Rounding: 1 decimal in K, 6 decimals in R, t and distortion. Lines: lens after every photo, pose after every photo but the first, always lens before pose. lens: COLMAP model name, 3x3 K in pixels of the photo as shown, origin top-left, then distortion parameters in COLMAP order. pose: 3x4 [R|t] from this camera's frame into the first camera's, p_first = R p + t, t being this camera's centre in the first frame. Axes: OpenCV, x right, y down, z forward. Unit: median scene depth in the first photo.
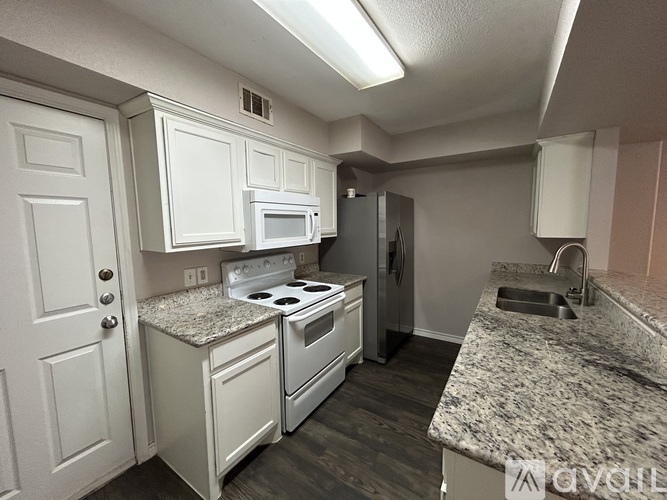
lens RADIAL K [[269.9, 0, 333.5], [0, 269.9, 250.0], [0, 0, 1]] dist [0.002789, 0.000588]
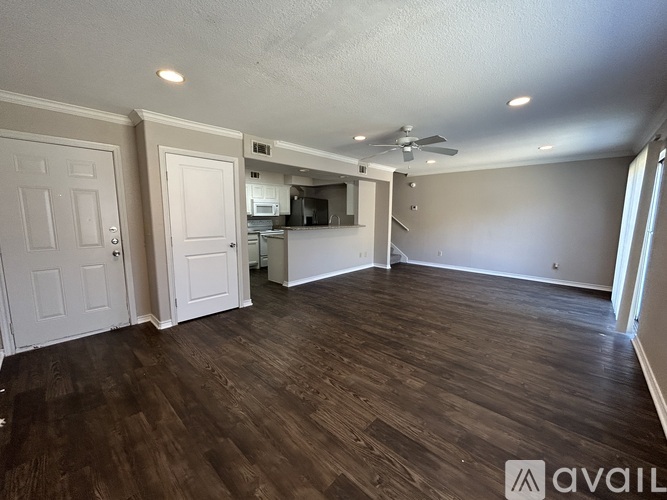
lens RADIAL K [[269.9, 0, 333.5], [0, 269.9, 250.0], [0, 0, 1]] dist [0.002789, 0.000588]
pose [[0.985258, 0.040495, -0.166213, 1.403281], [-0.034260, 0.998604, 0.040209, 0.280983], [0.167609, -0.033922, 0.985270, -2.435242]]
